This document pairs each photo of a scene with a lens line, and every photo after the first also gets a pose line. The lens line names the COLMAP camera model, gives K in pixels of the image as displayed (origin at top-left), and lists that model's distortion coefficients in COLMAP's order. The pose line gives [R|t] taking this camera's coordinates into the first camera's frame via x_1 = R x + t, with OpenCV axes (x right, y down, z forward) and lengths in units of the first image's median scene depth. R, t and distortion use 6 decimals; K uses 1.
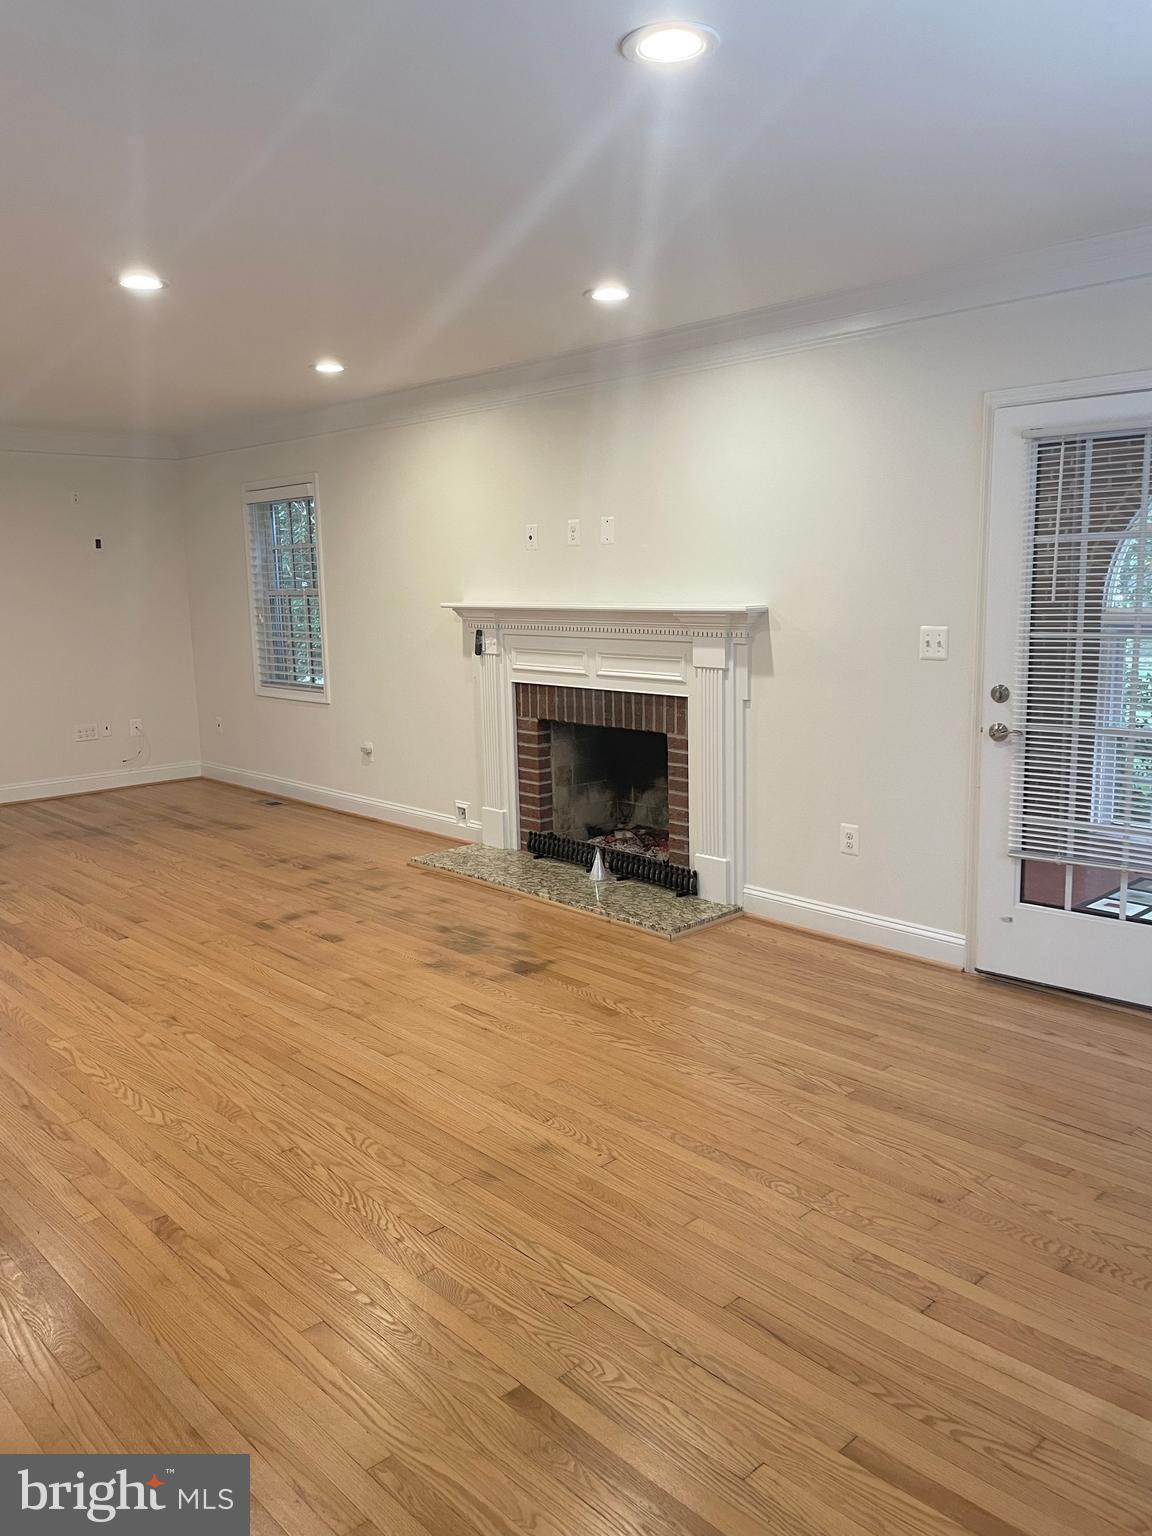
lens RADIAL K [[1164.3, 0, 576.7], [0, 1164.3, 752.8], [0, 0, 1]] dist [0.084322, -0.113601]
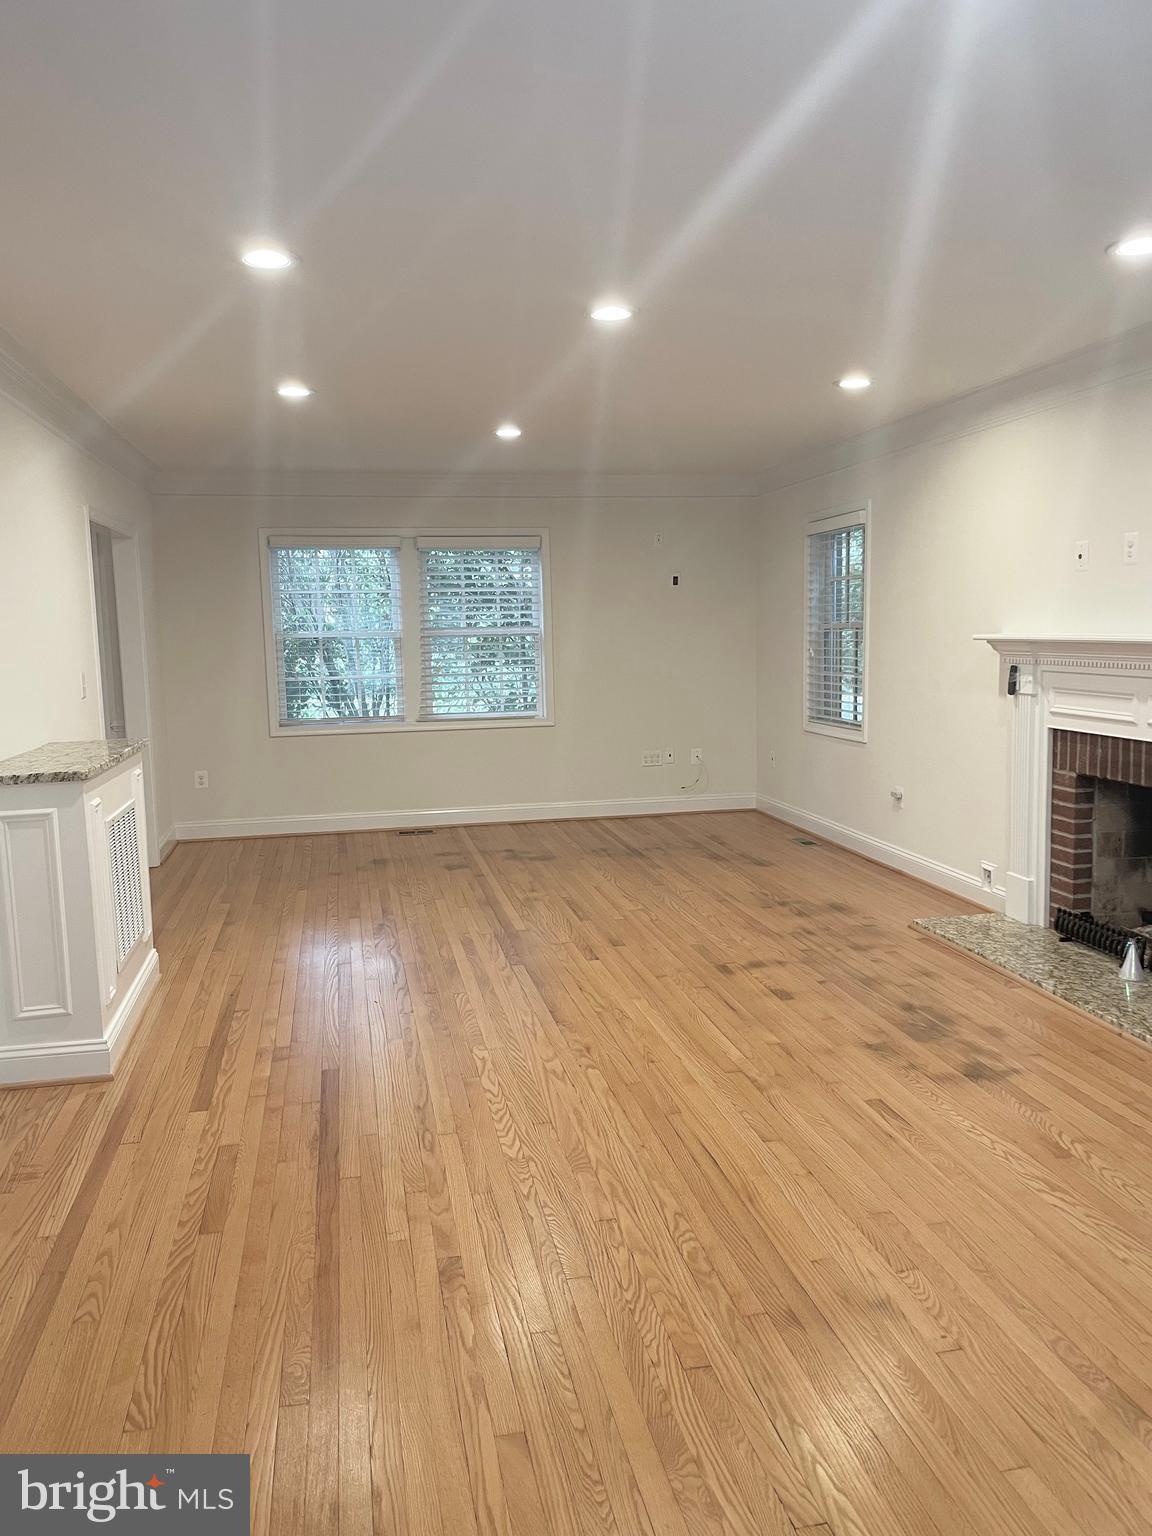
lens RADIAL K [[1164.3, 0, 576.6], [0, 1164.3, 761.9], [0, 0, 1]] dist [0.084322, -0.113601]
pose [[0.851673, 0.062217, -0.520367, 0.130970], [-0.074639, 0.997206, -0.002931, -0.010861], [0.518731, 0.041336, 0.853938, 0.127631]]
